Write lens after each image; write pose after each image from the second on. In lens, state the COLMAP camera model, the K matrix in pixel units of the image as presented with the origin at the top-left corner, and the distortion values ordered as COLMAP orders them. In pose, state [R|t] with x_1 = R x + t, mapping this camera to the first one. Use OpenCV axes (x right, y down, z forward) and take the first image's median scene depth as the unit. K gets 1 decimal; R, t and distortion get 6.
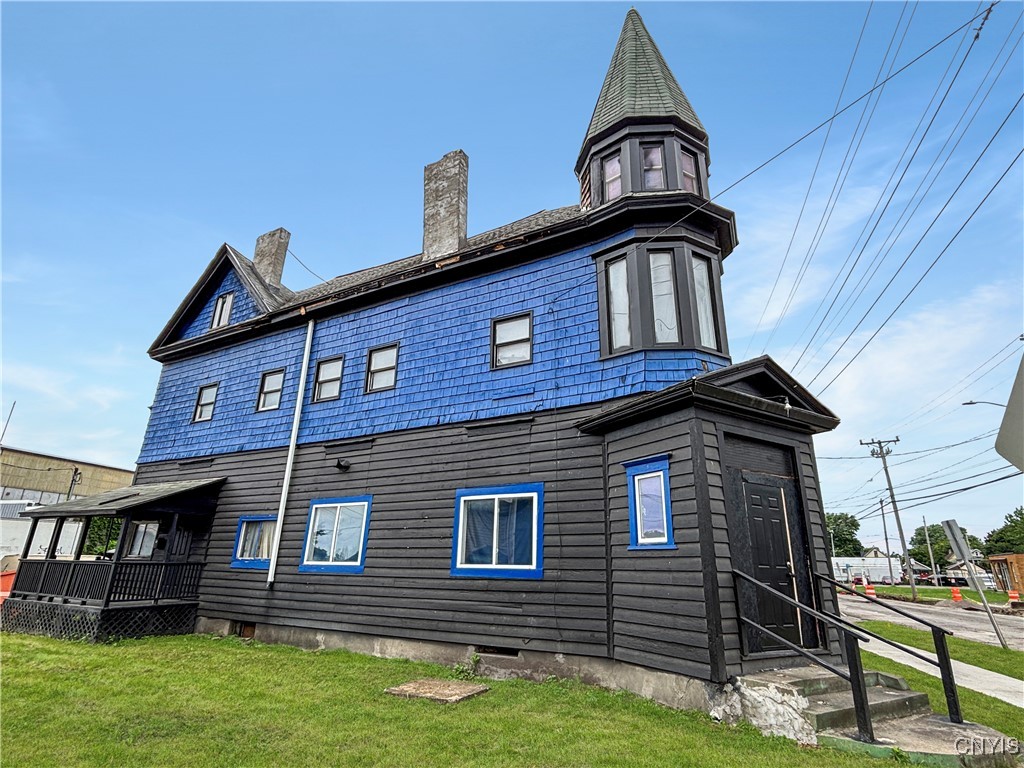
lens RADIAL K [[535.9, 0, 531.3], [0, 535.9, 381.5], [0, 0, 1]] dist [0.014788, -0.018862]
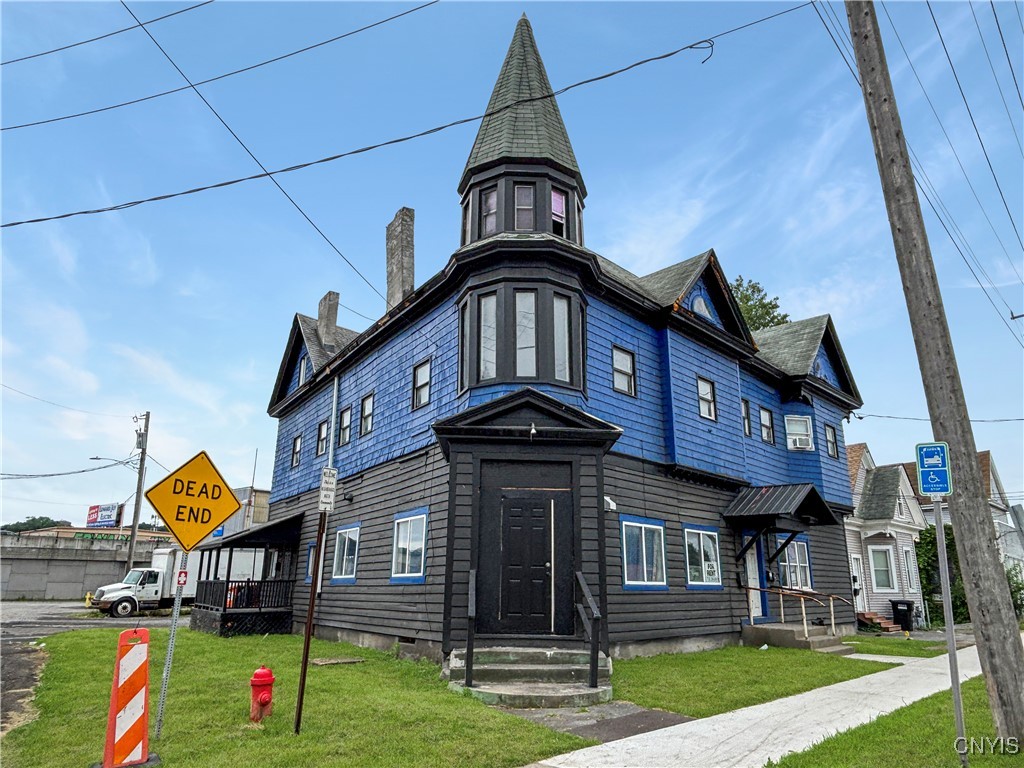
lens RADIAL K [[703.0, 0, 512.0], [0, 703.0, 384.0], [0, 0, 1]] dist [0.041071, -0.000487]
pose [[0.874648, -0.144378, -0.462758, 0.752814], [0.163555, 0.986533, 0.001338, -0.041697], [0.456333, -0.076857, 0.886484, -0.236122]]
